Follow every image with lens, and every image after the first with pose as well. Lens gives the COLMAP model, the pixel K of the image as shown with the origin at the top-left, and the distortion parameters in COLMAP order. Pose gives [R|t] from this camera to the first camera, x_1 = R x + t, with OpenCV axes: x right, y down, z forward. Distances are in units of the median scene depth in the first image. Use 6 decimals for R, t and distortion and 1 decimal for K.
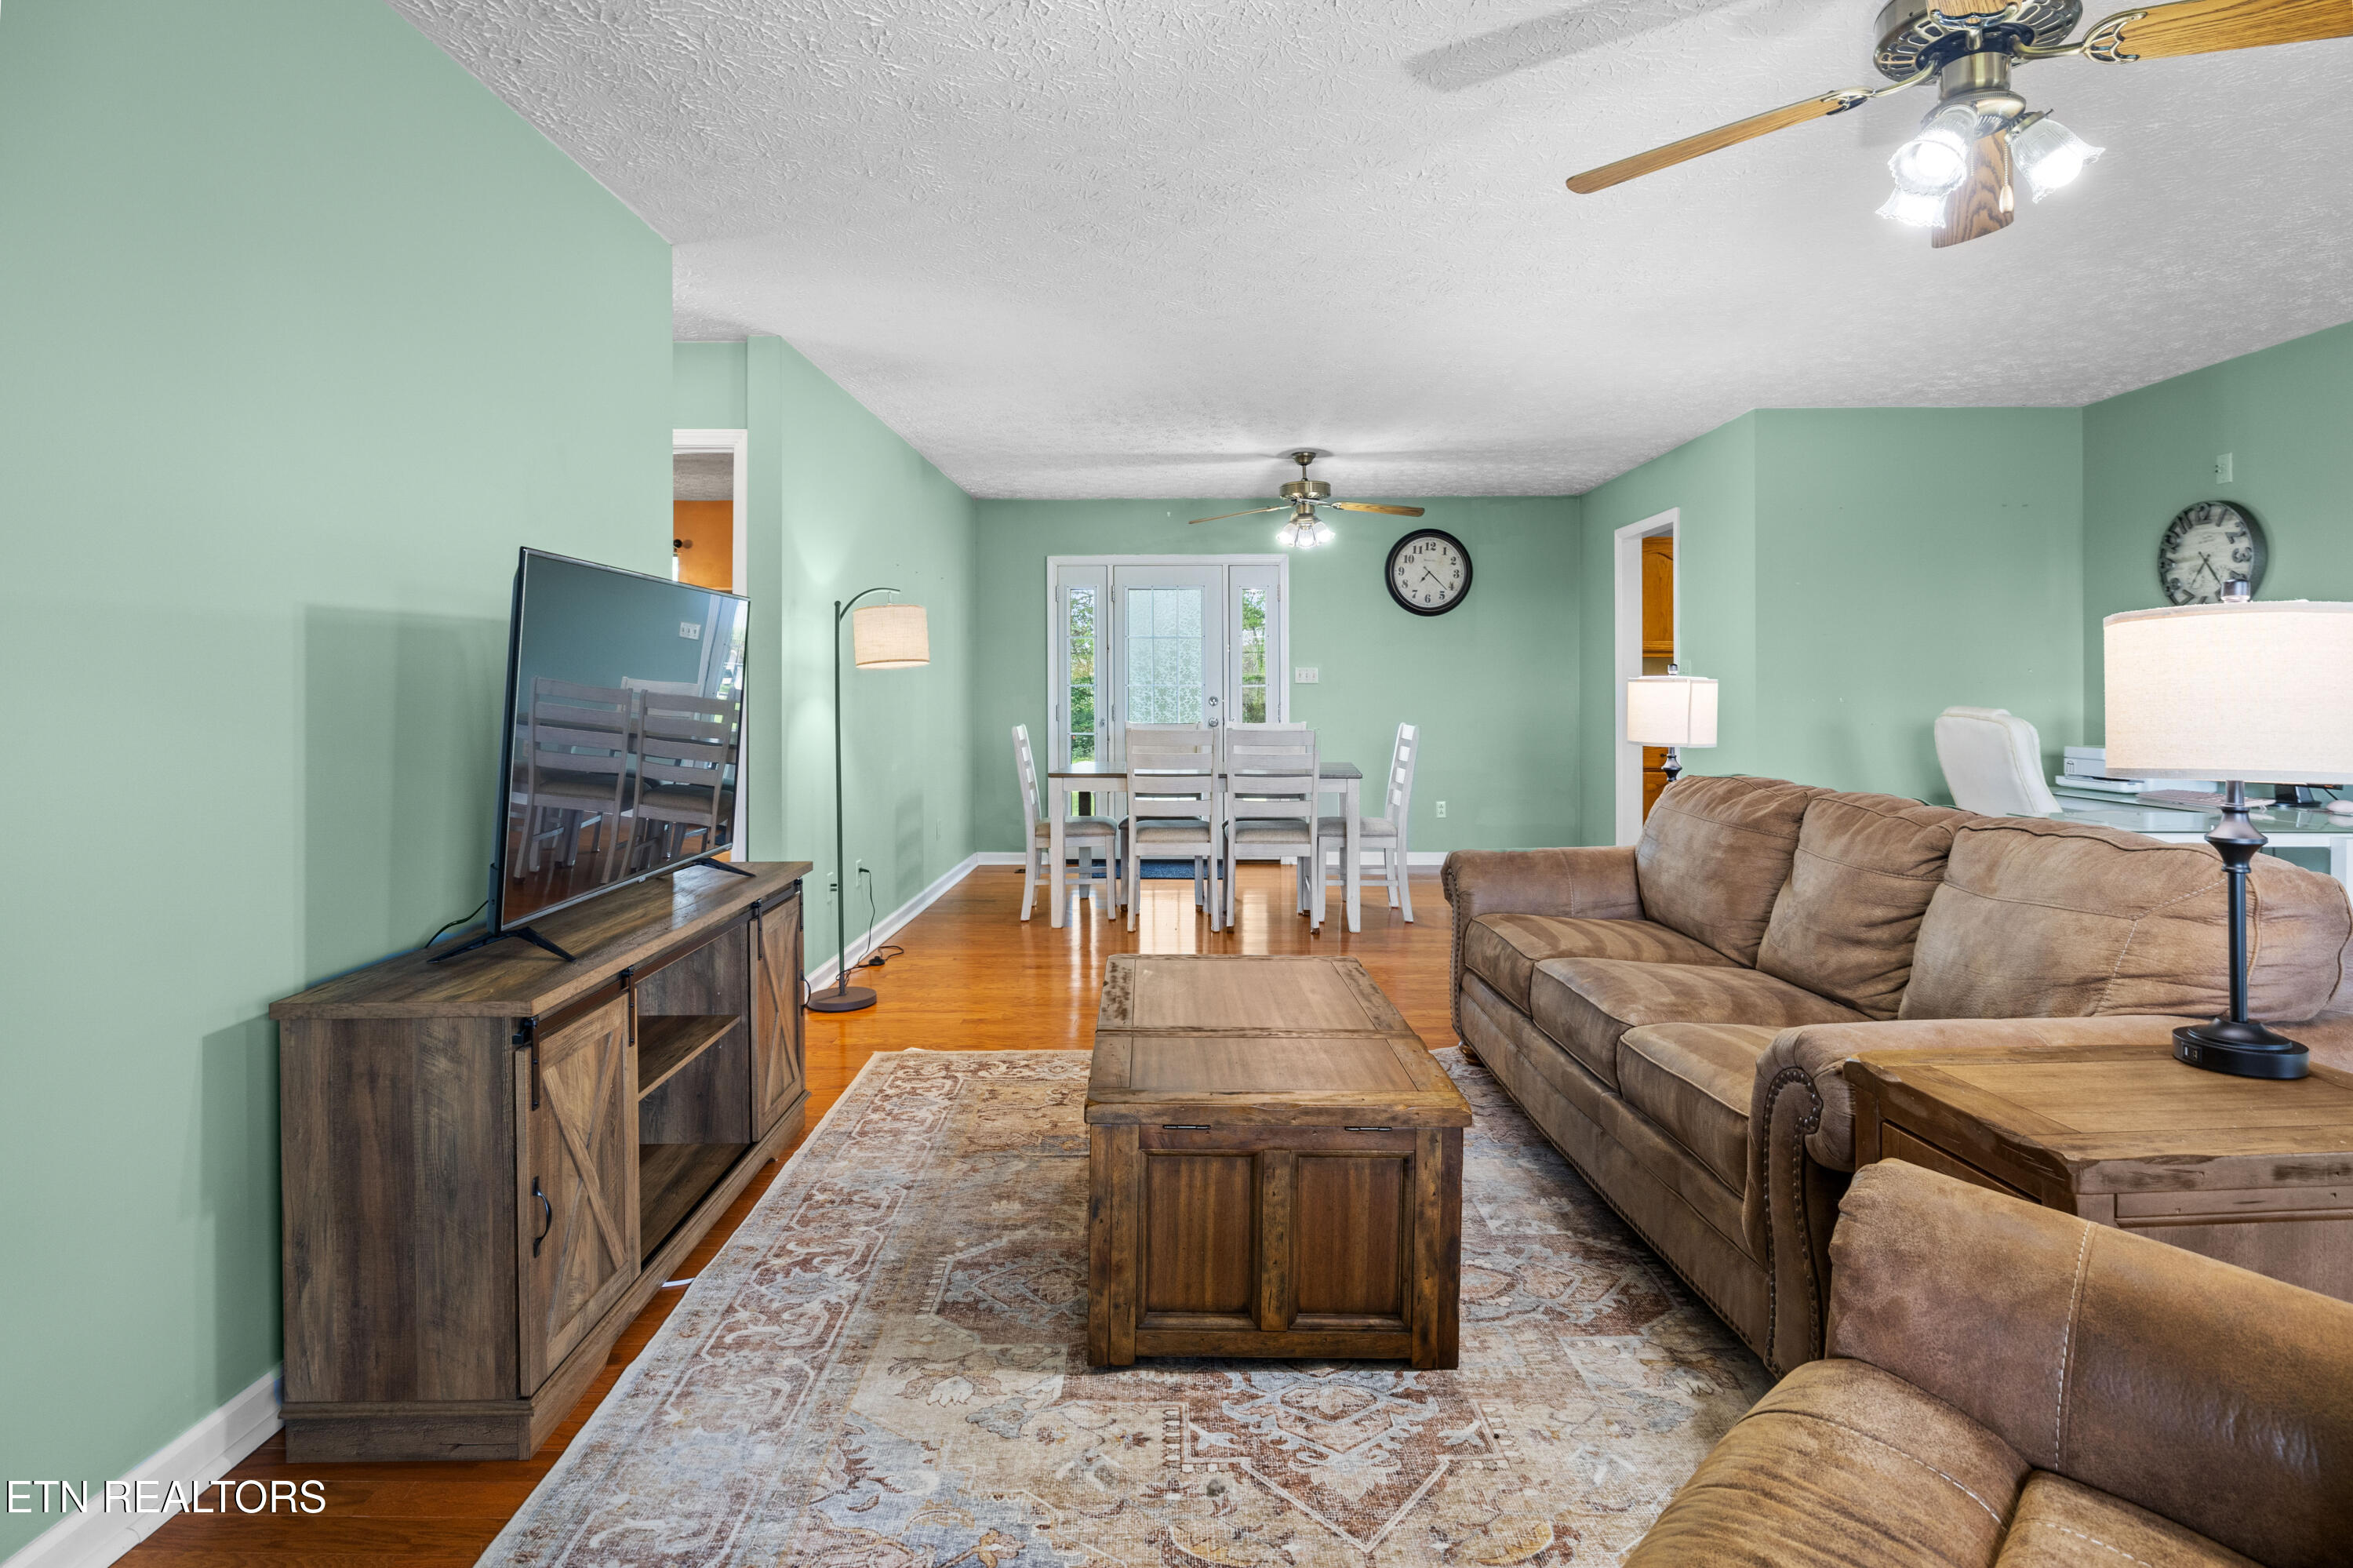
lens RADIAL K [[1206.7, 0, 1193.4], [0, 1206.7, 694.9], [0, 0, 1]] dist [-0.007529, -0.001189]
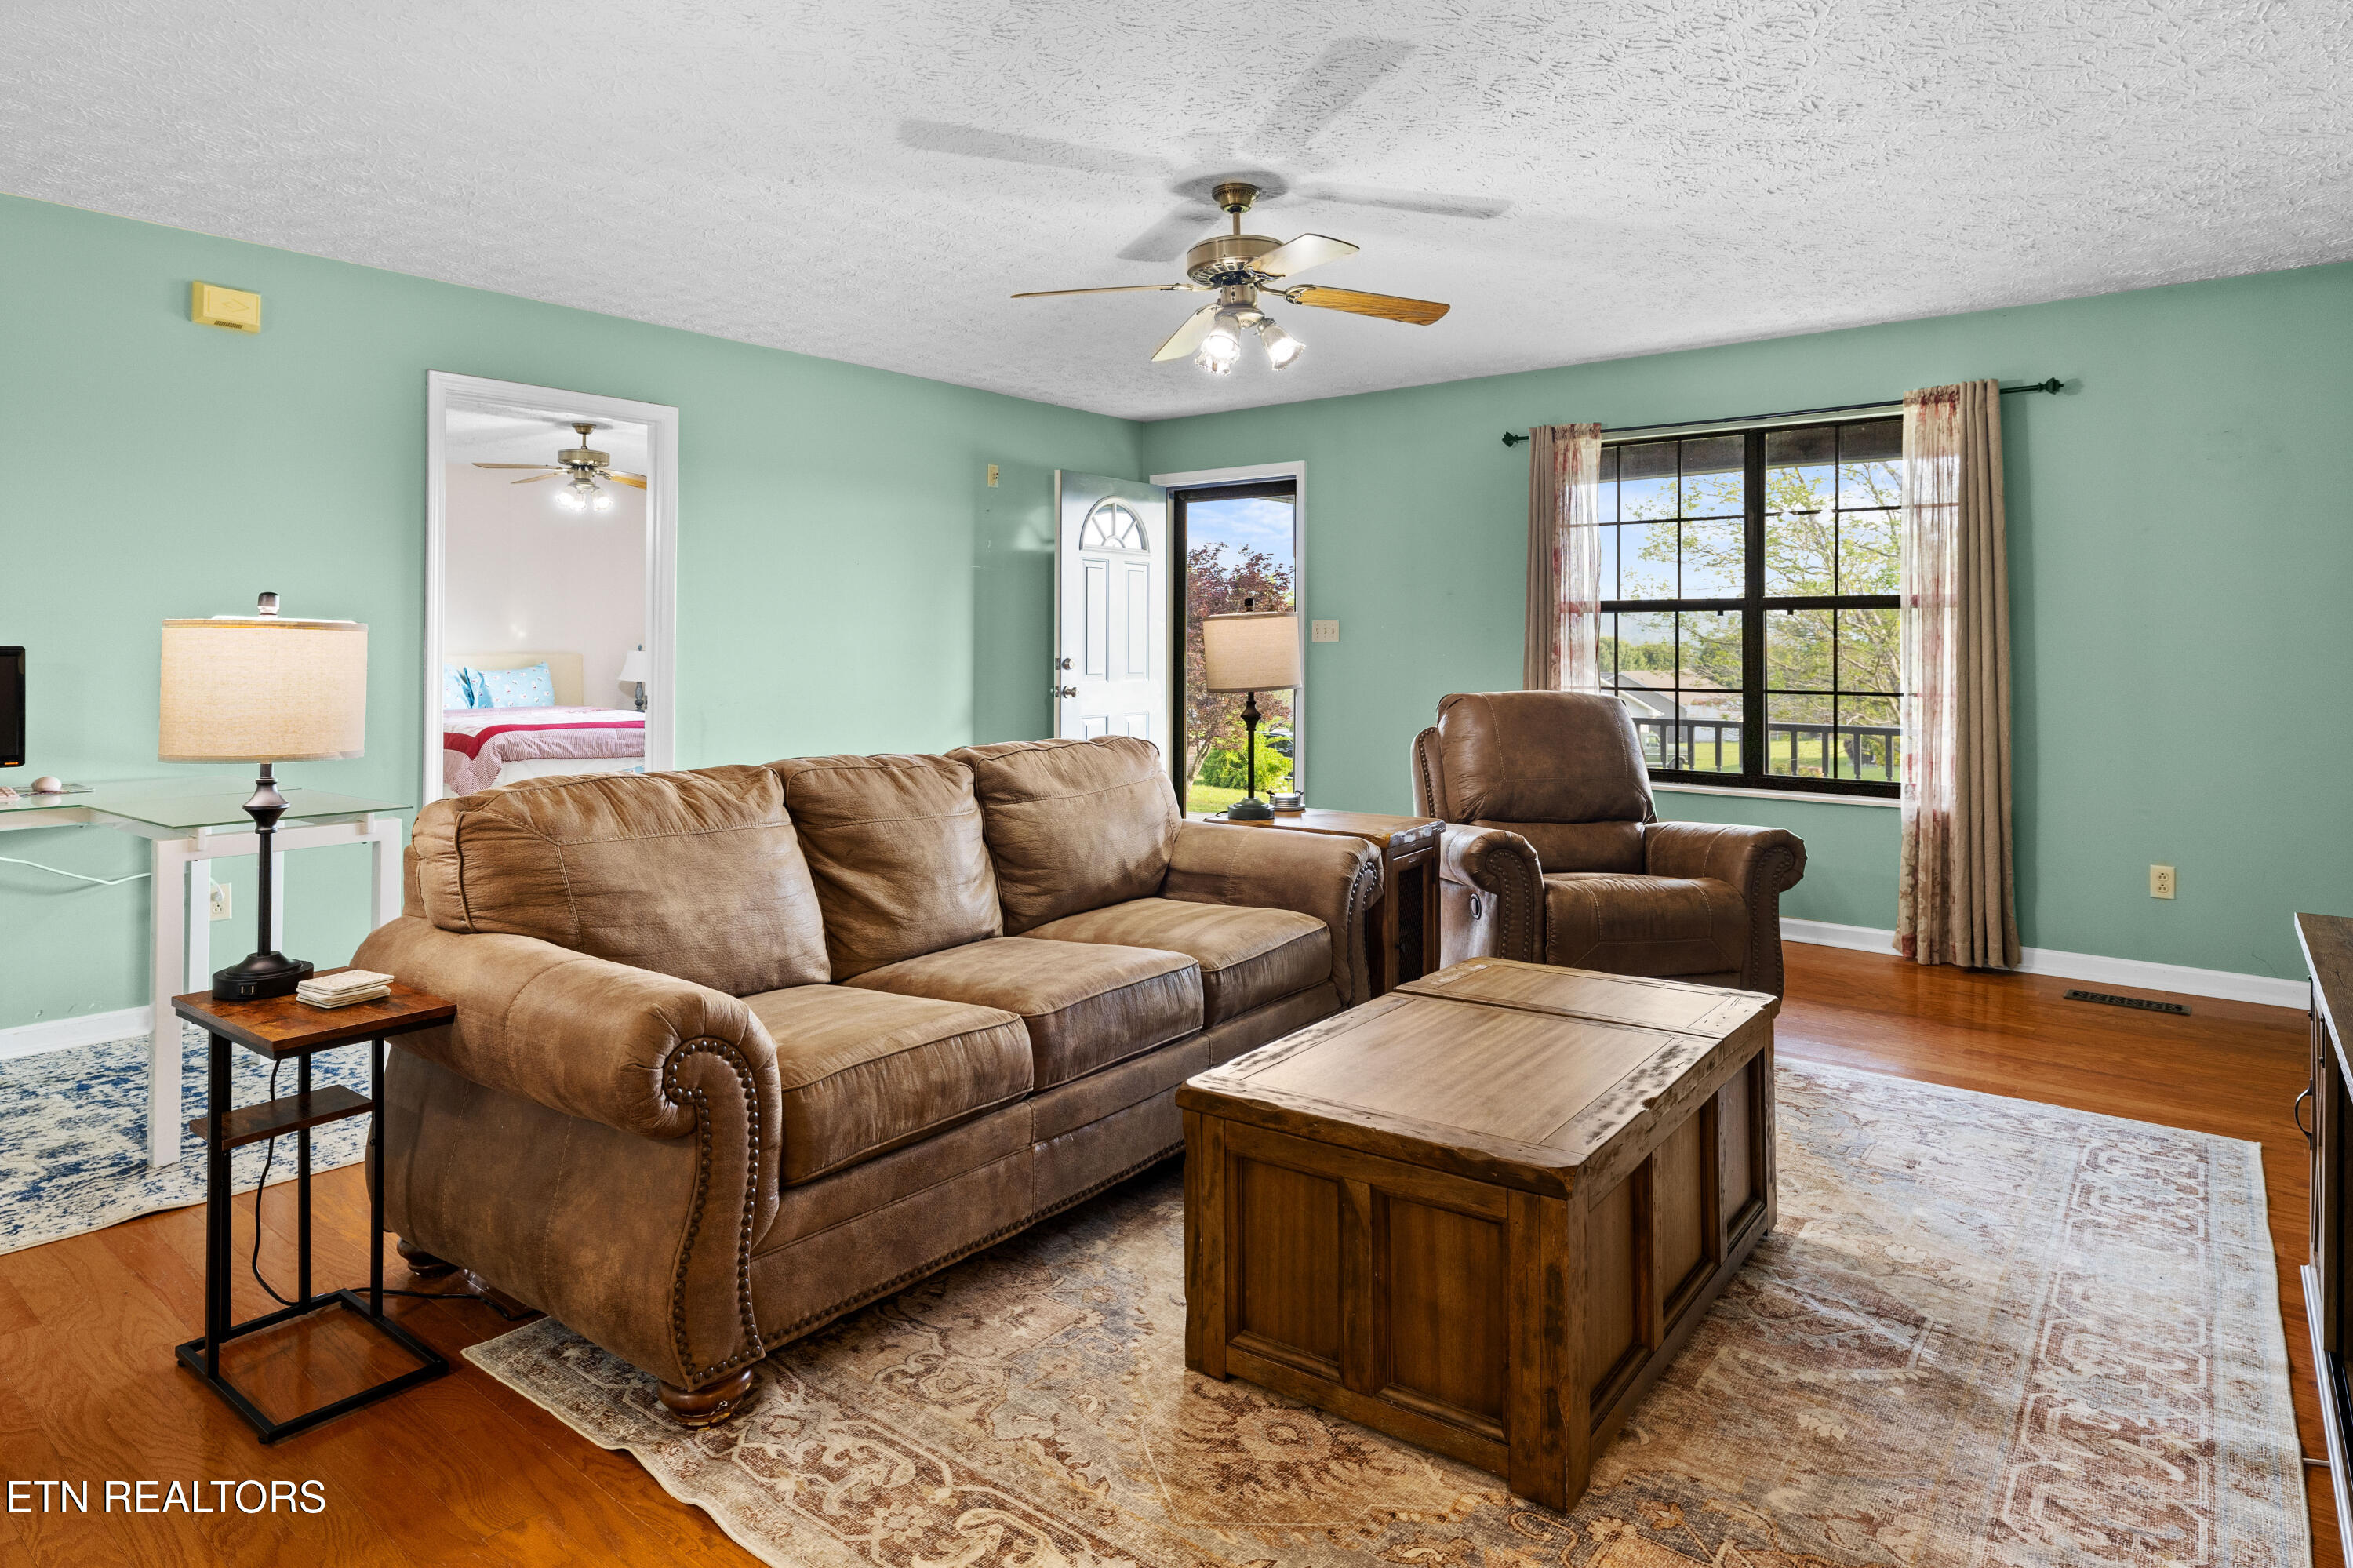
lens RADIAL K [[1323.1, 0, 1172.3], [0, 1323.1, 624.2], [0, 0, 1]] dist [0.000375, -0.002581]
pose [[-0.771858, 0.008688, 0.635736, -0.365793], [-0.000454, 0.999899, -0.014216, -0.008715], [-0.635795, -0.011261, -0.771776, 1.893626]]
